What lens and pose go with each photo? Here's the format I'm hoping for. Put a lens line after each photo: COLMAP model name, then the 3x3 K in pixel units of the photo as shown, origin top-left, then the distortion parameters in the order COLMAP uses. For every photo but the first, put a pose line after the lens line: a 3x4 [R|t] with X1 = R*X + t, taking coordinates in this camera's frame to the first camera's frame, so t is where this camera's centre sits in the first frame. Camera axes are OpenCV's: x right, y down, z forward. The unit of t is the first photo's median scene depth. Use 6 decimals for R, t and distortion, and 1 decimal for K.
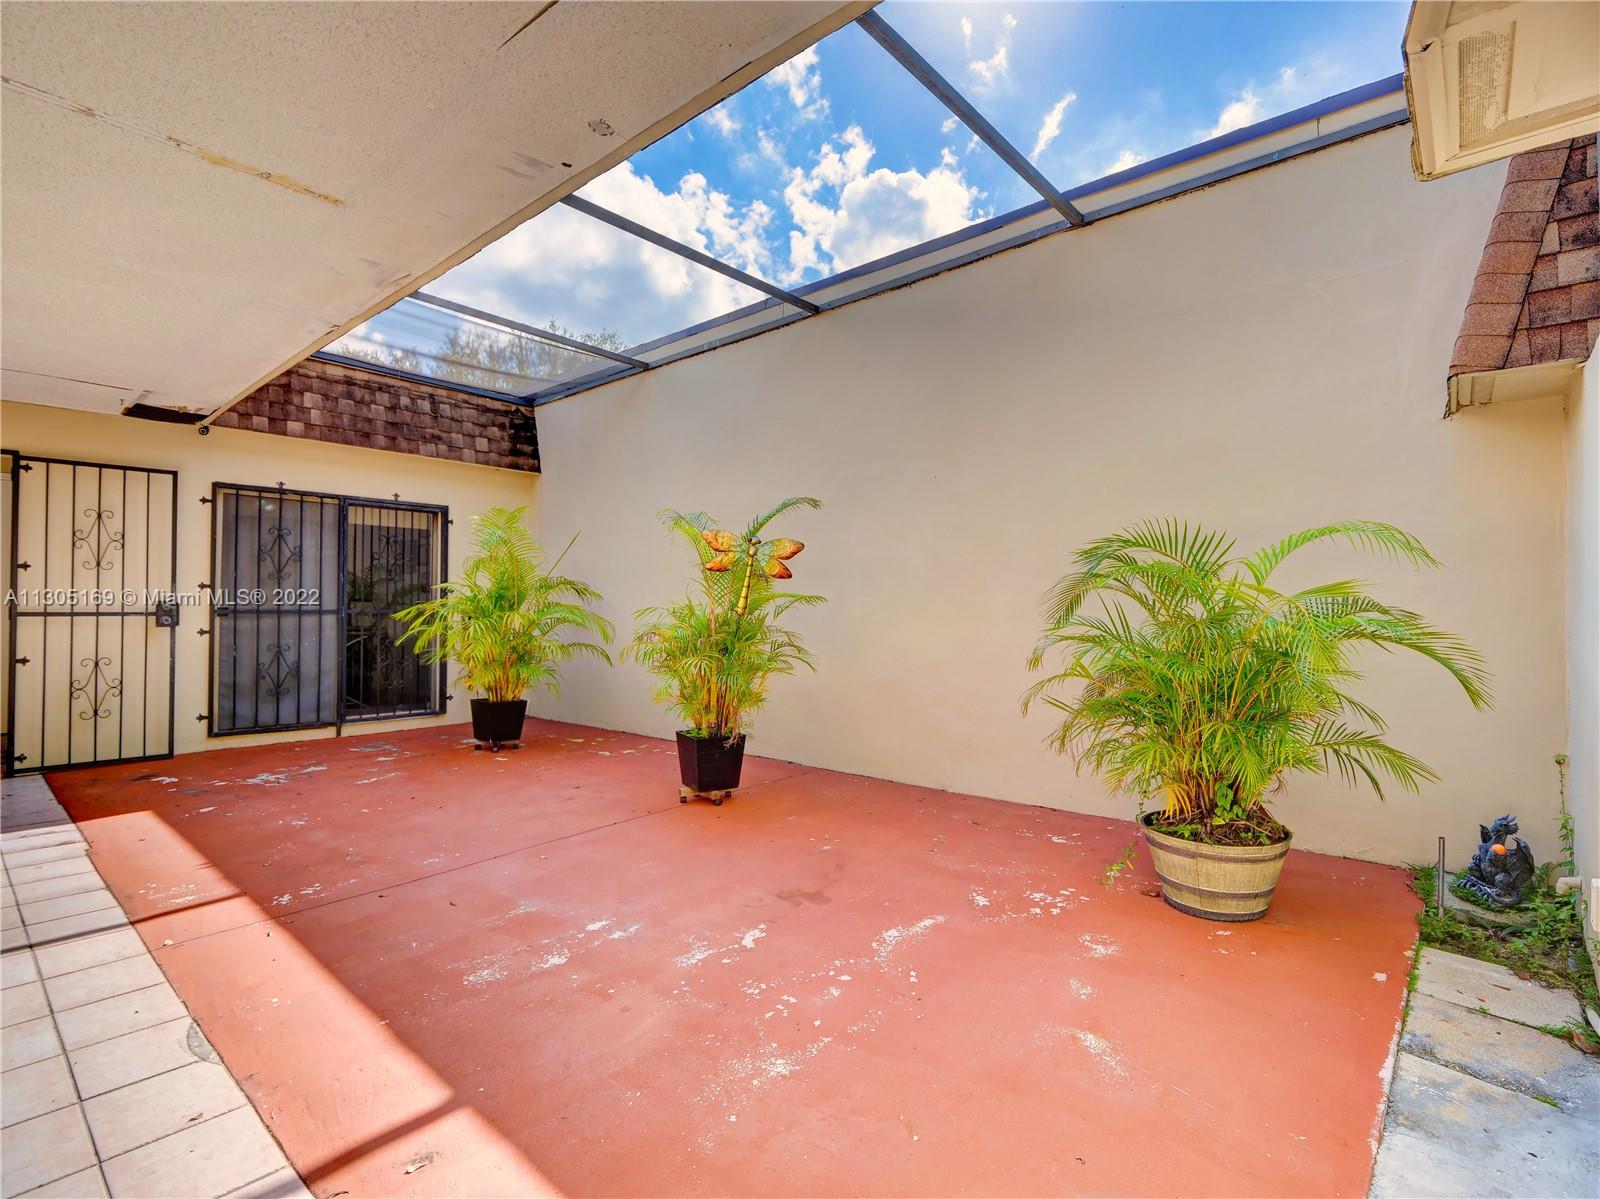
lens RADIAL K [[780.1, 0, 800.0], [0, 780.1, 599.2], [0, 0, 1]] dist [-0.013364, -0.000640]
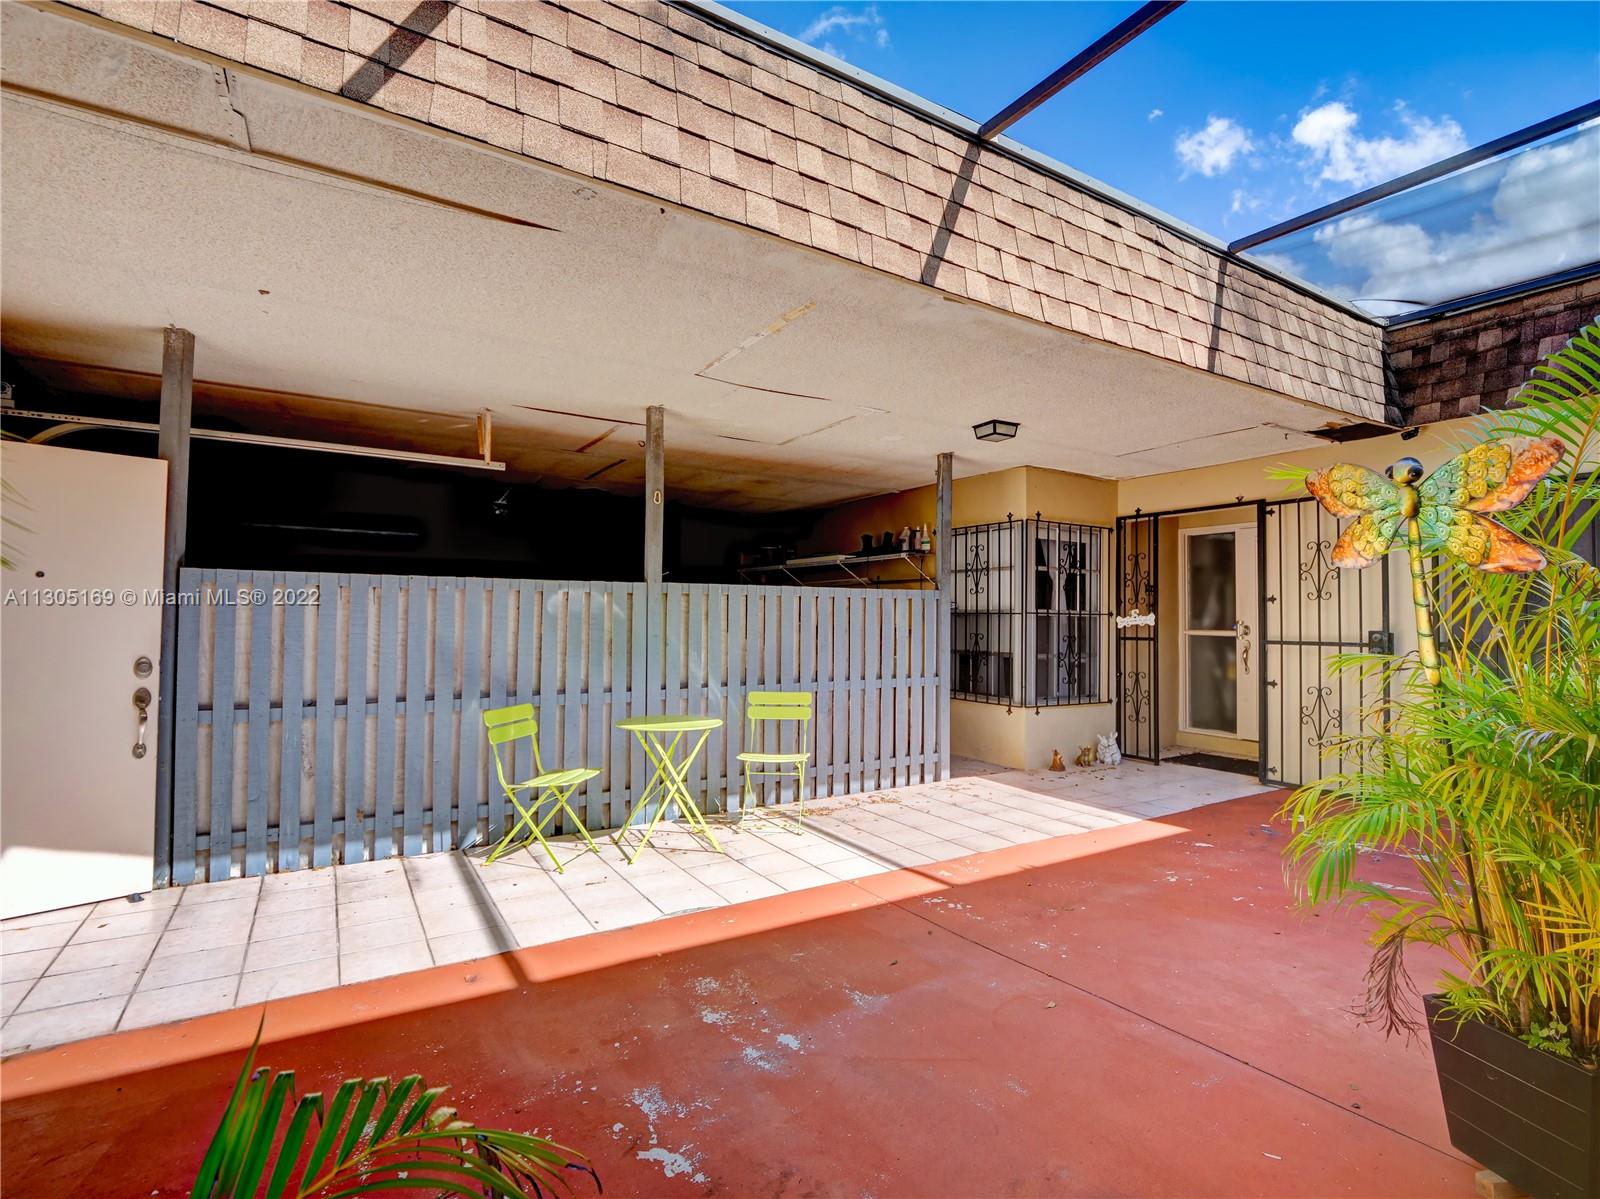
lens RADIAL K [[780.1, 0, 803.4], [0, 780.1, 601.7], [0, 0, 1]] dist [-0.013364, -0.000640]
pose [[-0.295738, -0.029212, -0.954822, 0.442354], [-0.001142, 0.999542, -0.030226, -0.007622], [0.955268, -0.007848, -0.295636, 1.081979]]
